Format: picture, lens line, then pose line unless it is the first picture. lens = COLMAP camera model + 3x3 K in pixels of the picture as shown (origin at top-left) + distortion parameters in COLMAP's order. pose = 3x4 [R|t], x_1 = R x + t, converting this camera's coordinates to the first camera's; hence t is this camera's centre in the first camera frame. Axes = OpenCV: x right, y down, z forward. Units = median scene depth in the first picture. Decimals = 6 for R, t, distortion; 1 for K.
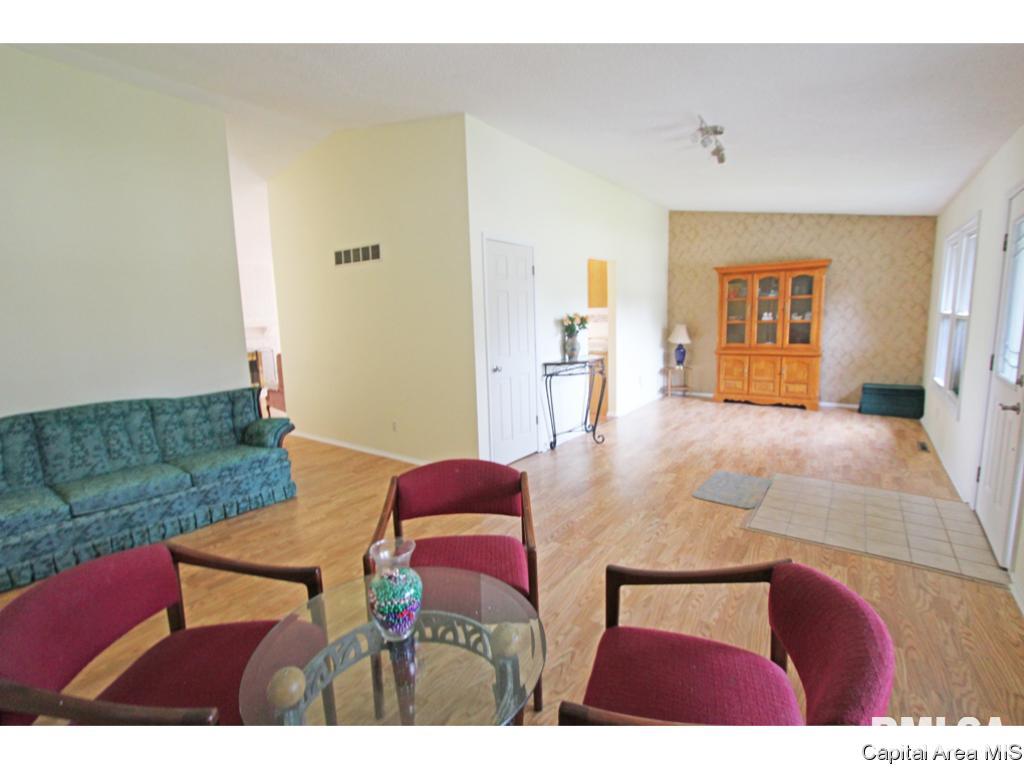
lens RADIAL K [[469.2, 0, 510.3], [0, 469.2, 380.6], [0, 0, 1]] dist [-0.015805, 0.000922]
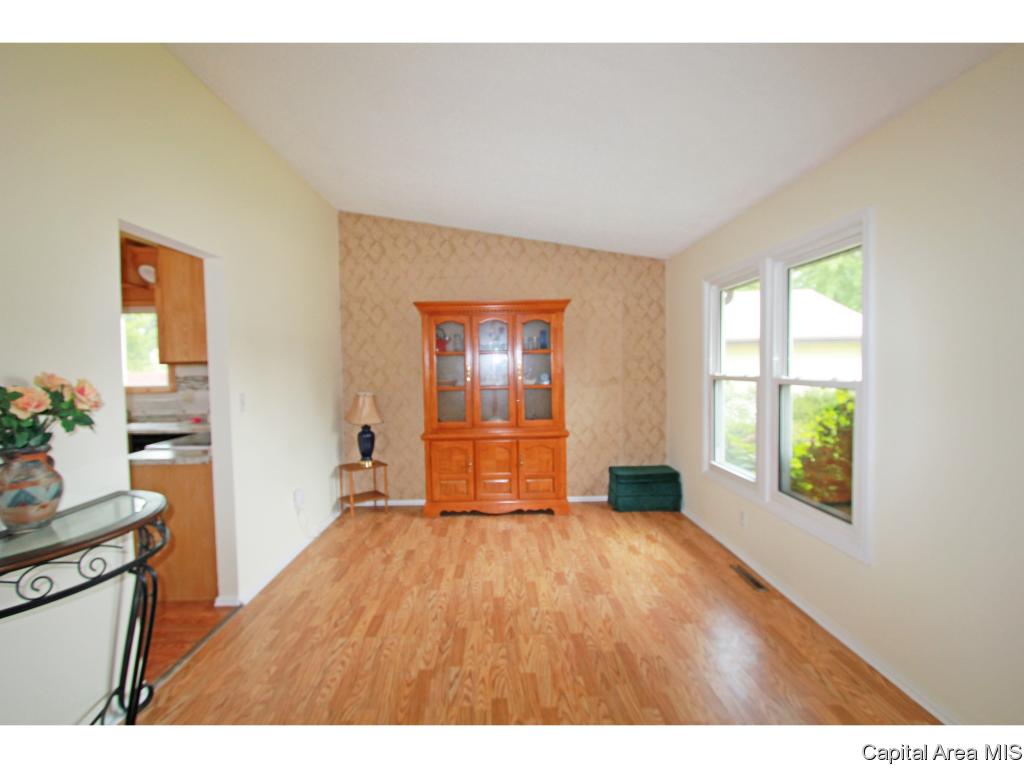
lens RADIAL K [[469.2, 0, 510.3], [0, 469.2, 380.6], [0, 0, 1]] dist [-0.015805, 0.000922]
pose [[0.784962, -0.004001, 0.619531, 0.147942], [0.082173, 0.991817, -0.097710, -0.065959], [-0.614070, 0.127607, 0.778868, 0.445841]]
